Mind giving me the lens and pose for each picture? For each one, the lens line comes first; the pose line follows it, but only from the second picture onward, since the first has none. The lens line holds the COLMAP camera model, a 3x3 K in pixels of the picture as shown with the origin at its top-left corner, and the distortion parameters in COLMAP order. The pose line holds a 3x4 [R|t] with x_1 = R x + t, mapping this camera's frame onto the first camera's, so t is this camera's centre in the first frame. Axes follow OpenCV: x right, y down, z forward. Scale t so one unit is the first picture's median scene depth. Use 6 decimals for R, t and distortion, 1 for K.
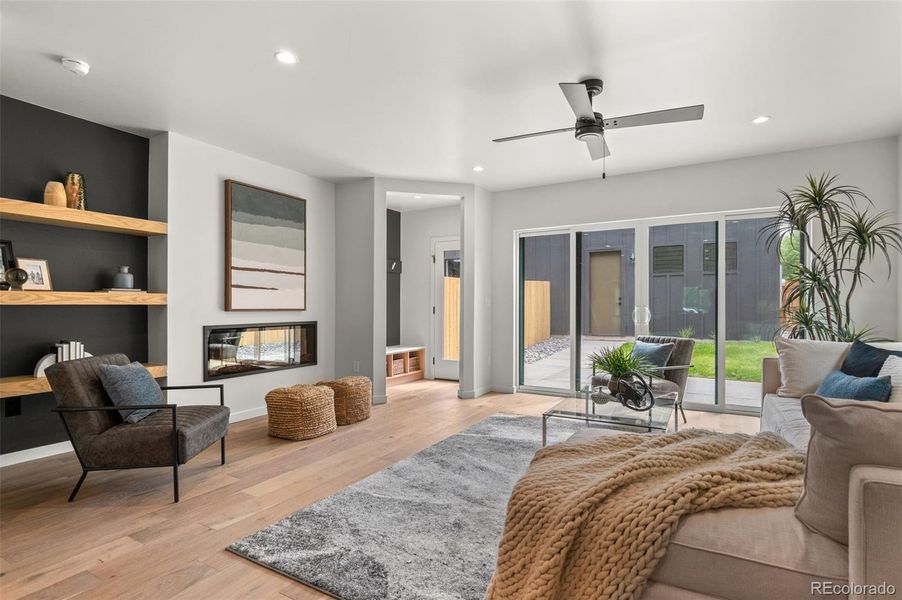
lens RADIAL K [[452.7, 0, 451.0], [0, 452.7, 300.0], [0, 0, 1]] dist [-0.002108, -0.001150]
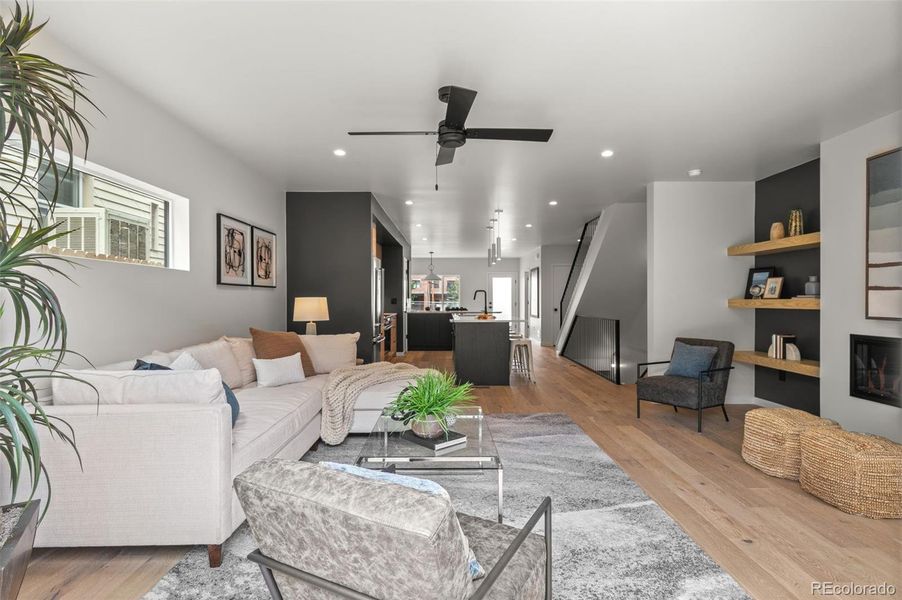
lens RADIAL K [[452.7, 0, 451.0], [0, 452.7, 300.0], [0, 0, 1]] dist [-0.002108, -0.001150]
pose [[-0.864252, 0.000570, -0.503059, 0.639776], [0.005639, 0.999948, -0.008555, -0.008003], [0.503028, -0.010230, -0.864210, 1.478730]]
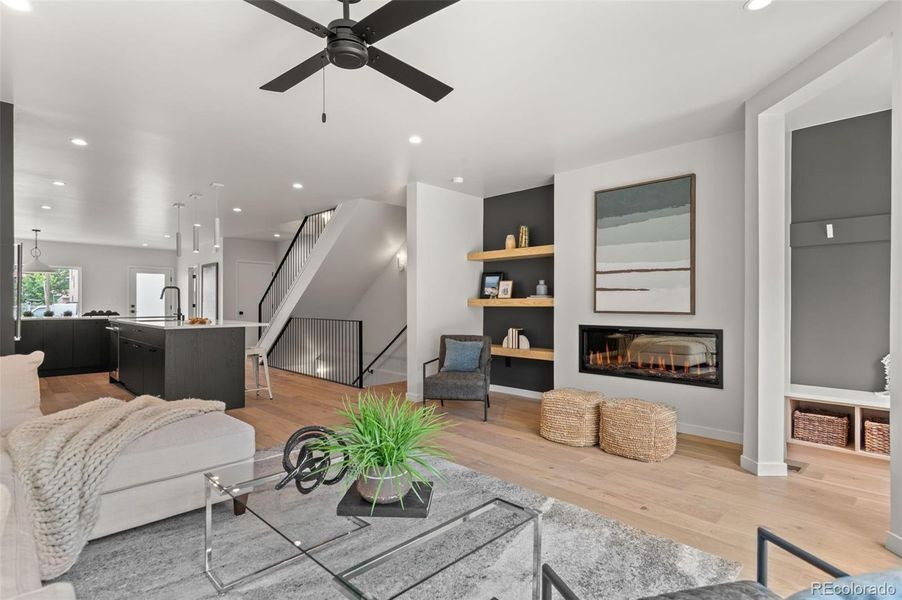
lens RADIAL K [[452.7, 0, 451.0], [0, 452.7, 300.0], [0, 0, 1]] dist [-0.002108, -0.001150]
pose [[-0.262237, -0.010691, -0.964944, 0.725730], [0.008619, 0.999873, -0.013420, 0.006413], [0.964965, -0.011836, -0.262111, 1.059149]]
